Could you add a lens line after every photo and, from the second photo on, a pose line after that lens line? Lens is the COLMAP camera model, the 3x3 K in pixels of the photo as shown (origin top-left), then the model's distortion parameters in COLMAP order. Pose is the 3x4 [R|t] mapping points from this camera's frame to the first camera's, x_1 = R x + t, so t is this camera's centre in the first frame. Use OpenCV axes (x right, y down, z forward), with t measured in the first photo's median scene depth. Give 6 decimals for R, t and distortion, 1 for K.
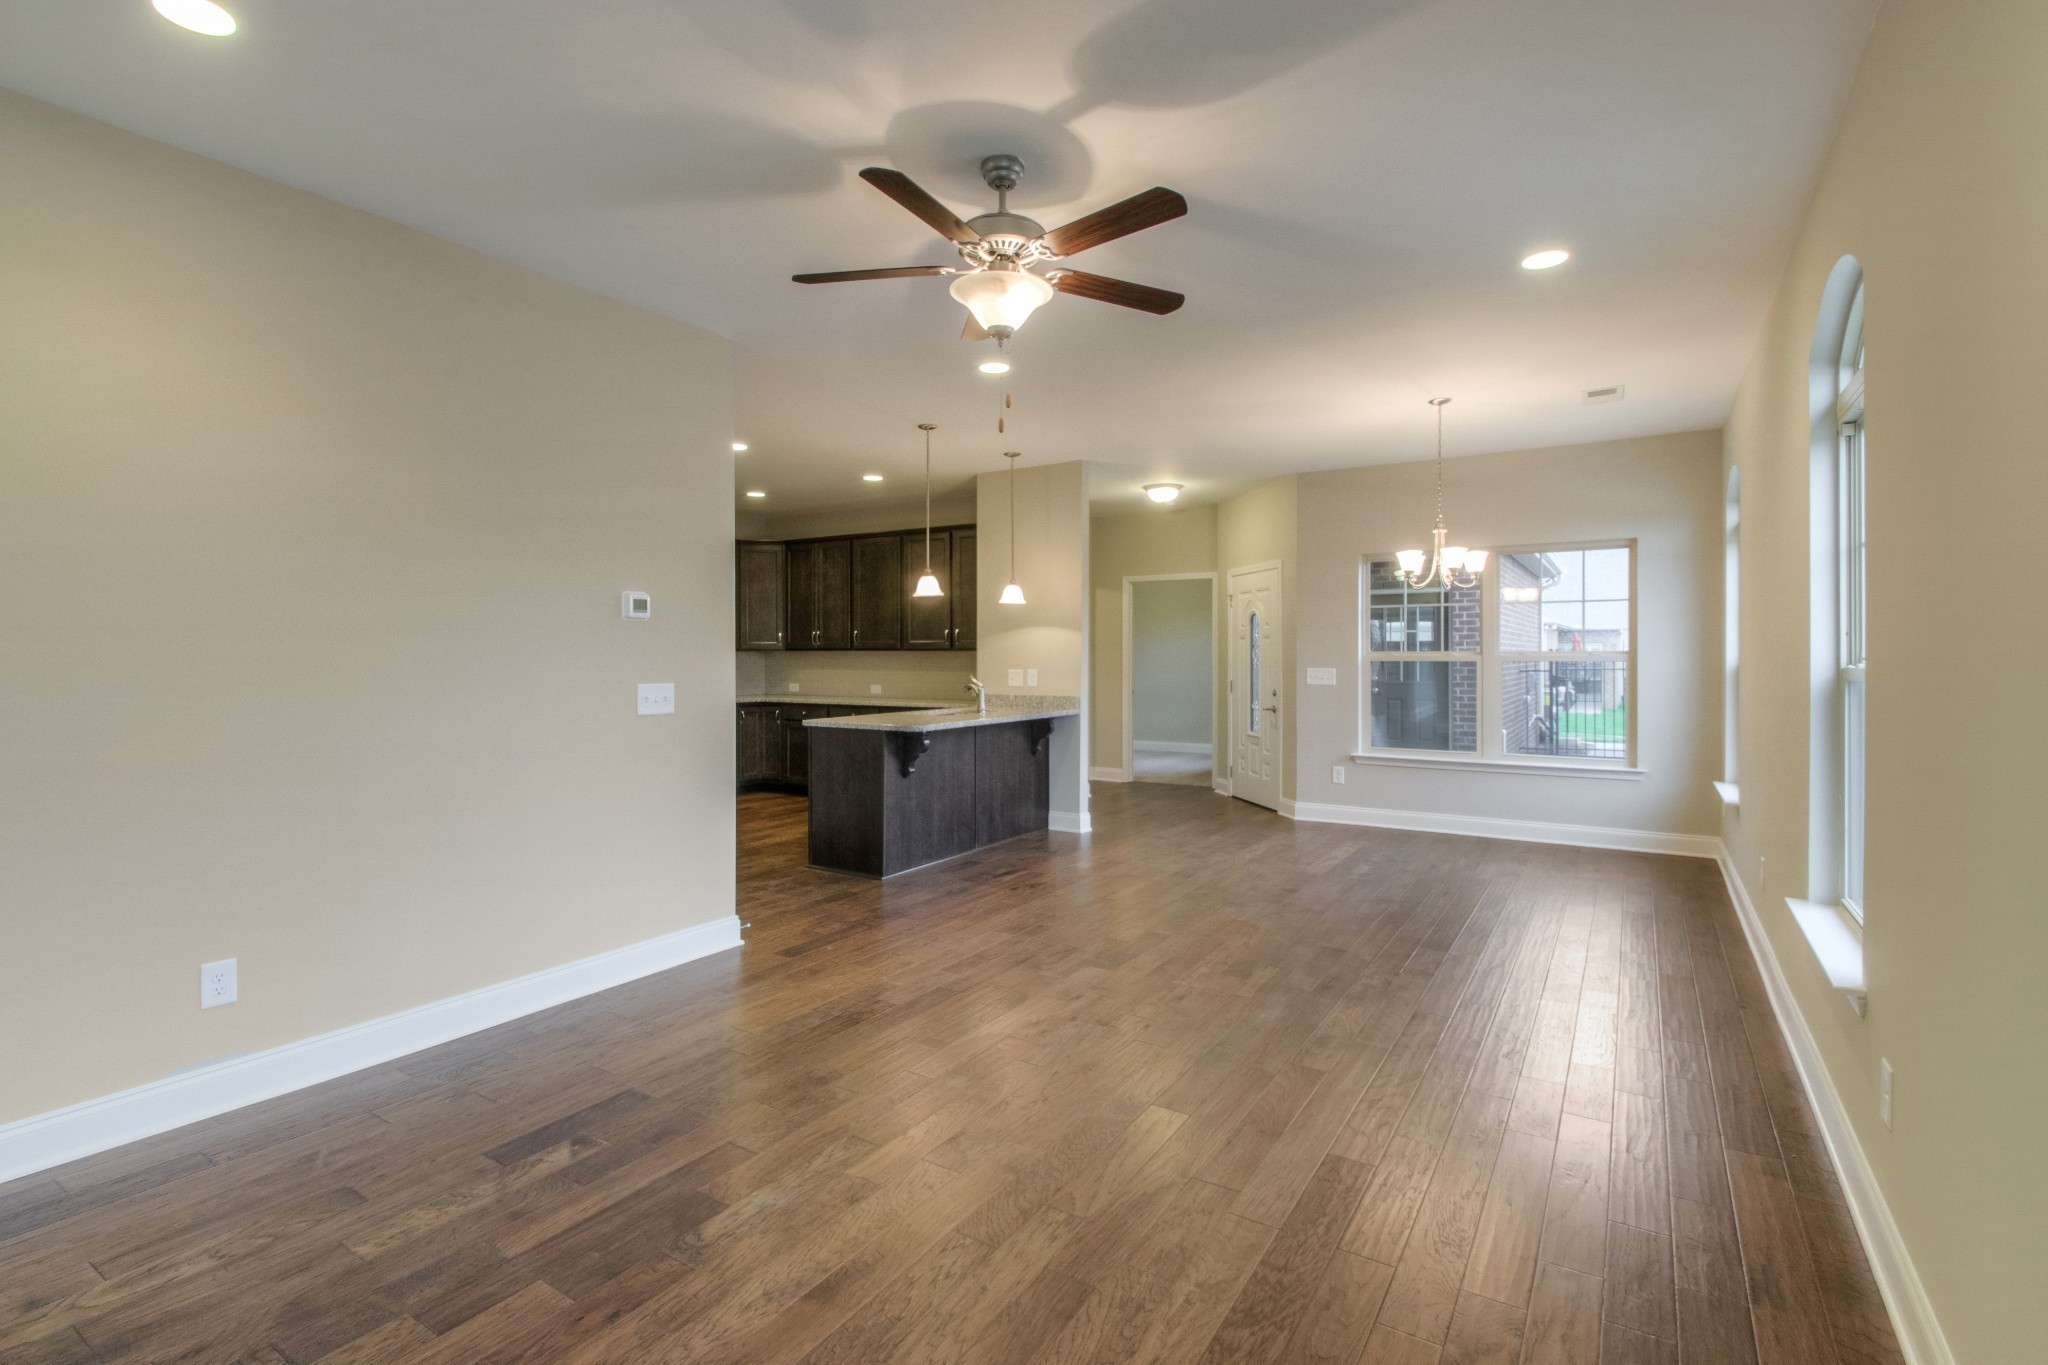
lens RADIAL K [[953.1, 0, 1035.8], [0, 953.1, 657.8], [0, 0, 1]] dist [0.011033, -0.008884]
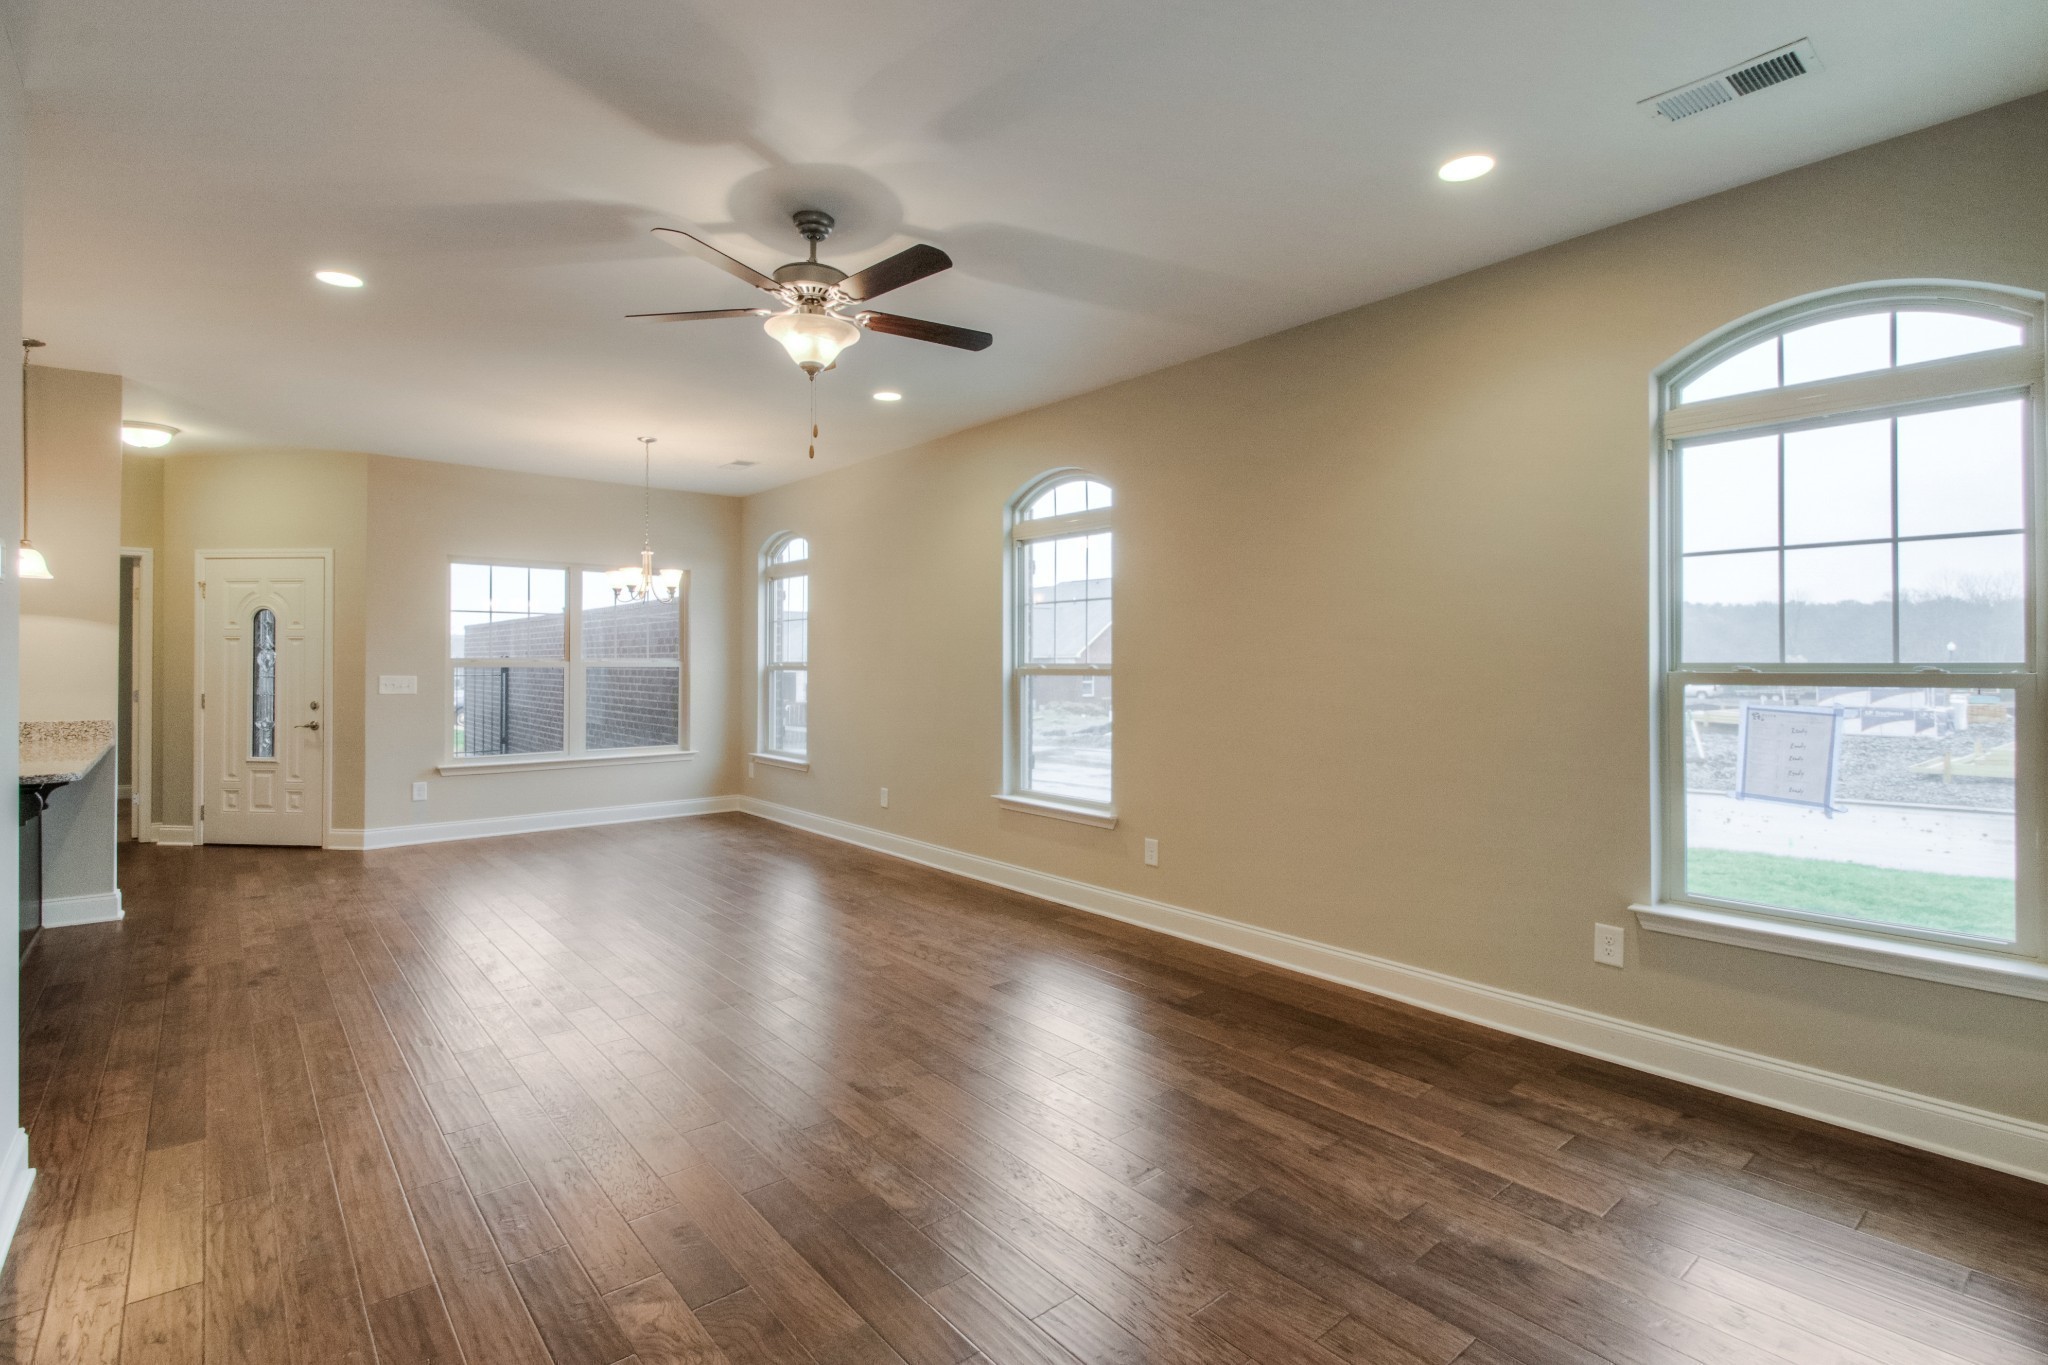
lens RADIAL K [[953.1, 0, 1028.3], [0, 953.1, 662.0], [0, 0, 1]] dist [0.011033, -0.008884]
pose [[0.296498, 0.003385, 0.955028, -0.400866], [-0.000210, 0.999994, -0.003479, 0.001450], [-0.955033, 0.000830, 0.296497, 0.170057]]
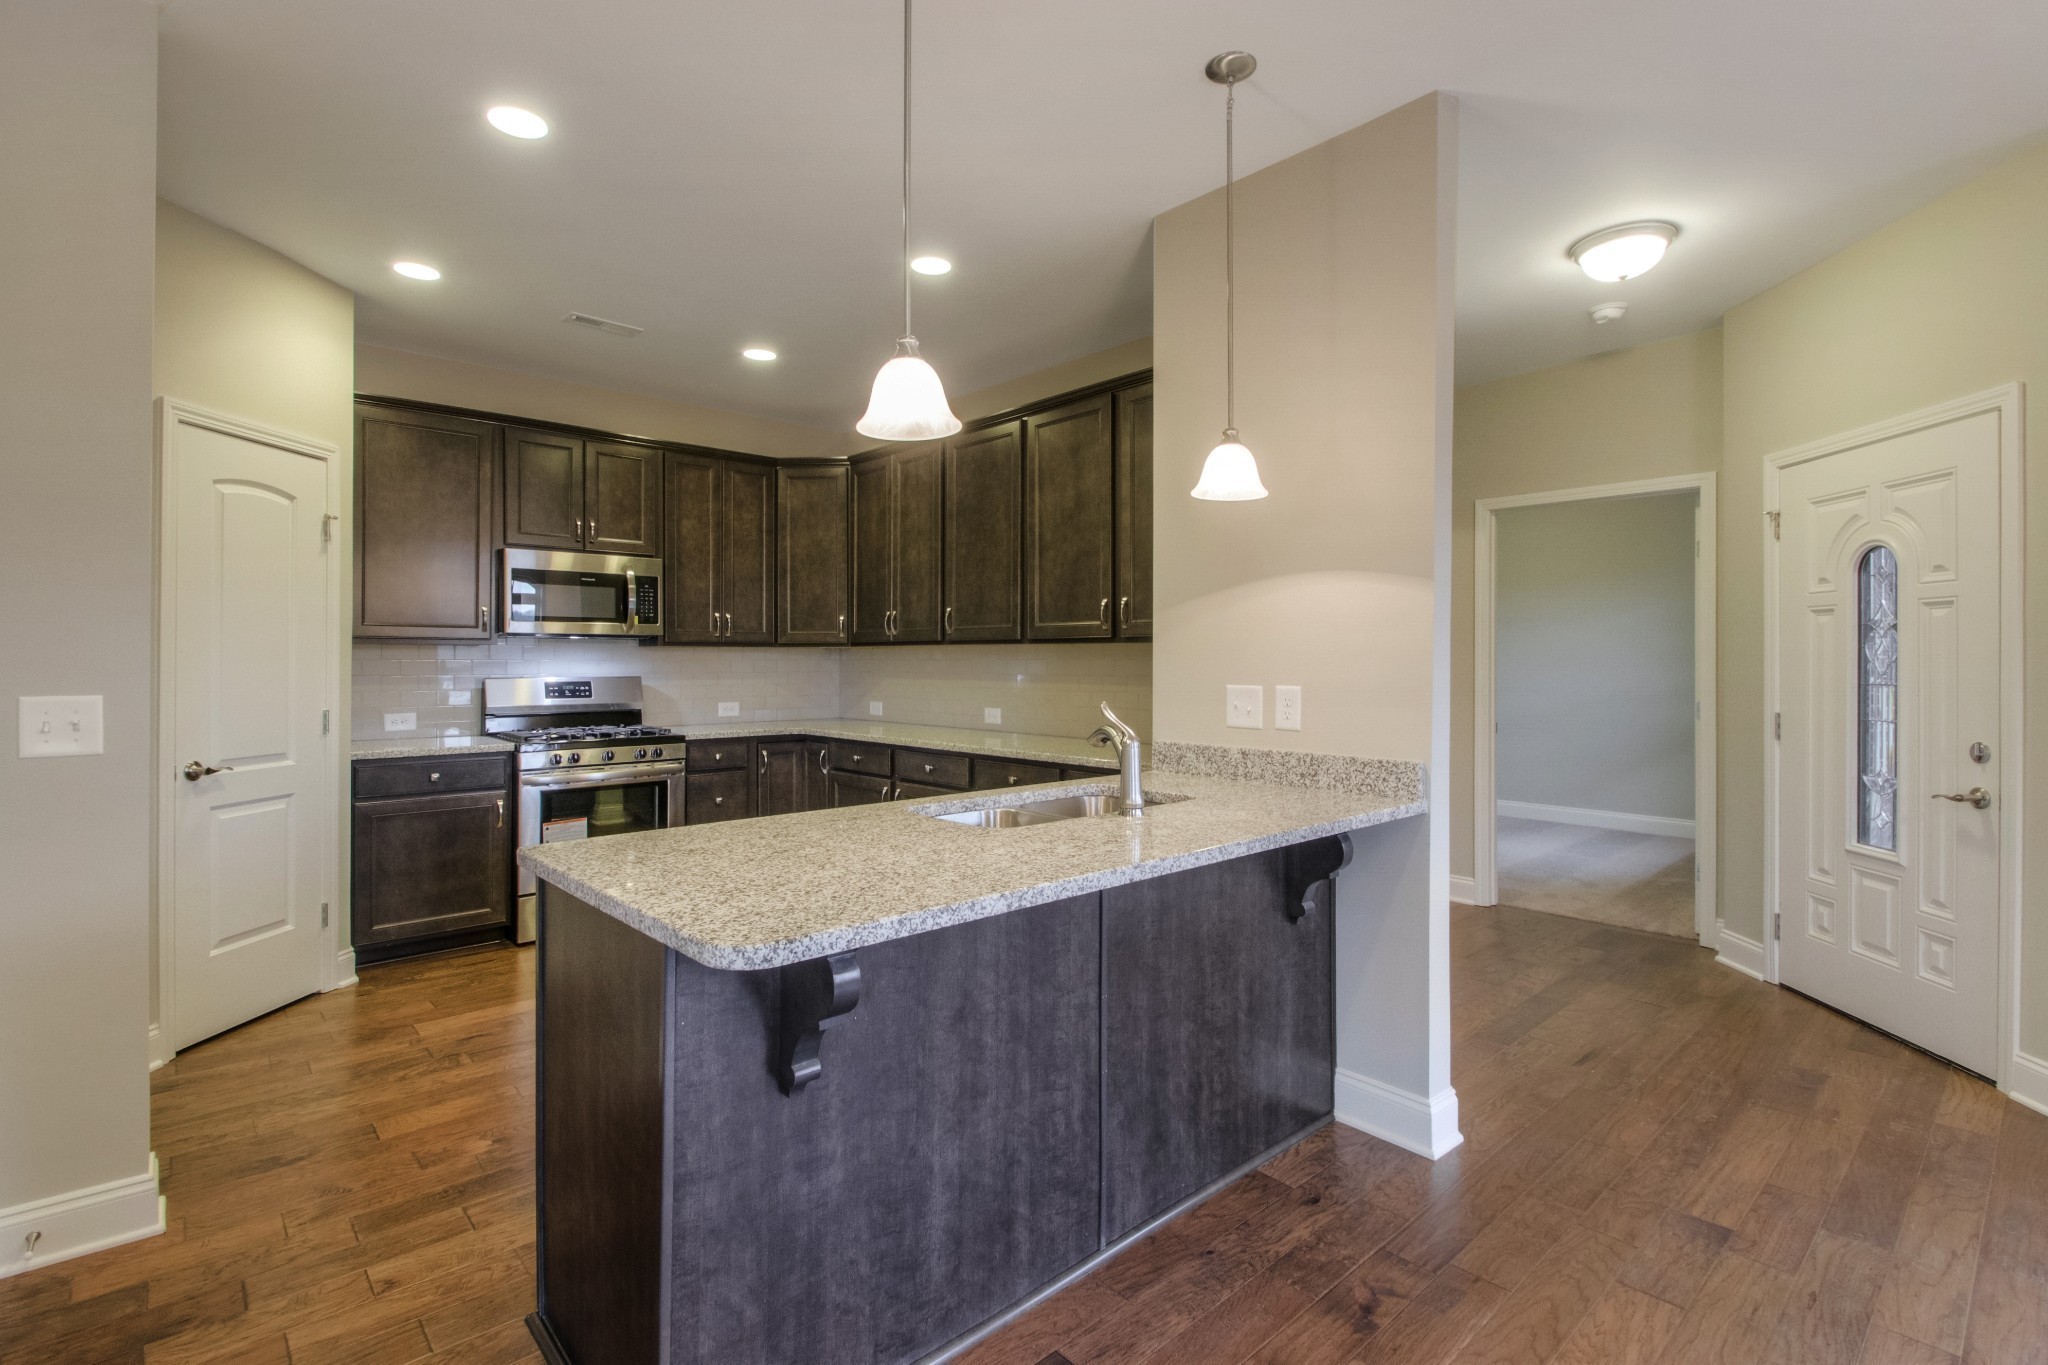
lens RADIAL K [[953.1, 0, 1024.3], [0, 953.1, 661.1], [0, 0, 1]] dist [0.011033, -0.008884]
pose [[0.961621, 0.001780, -0.274376, -0.000650], [-0.003031, 0.999987, -0.004135, 0.004601], [0.274365, 0.004808, 0.961613, 0.603636]]
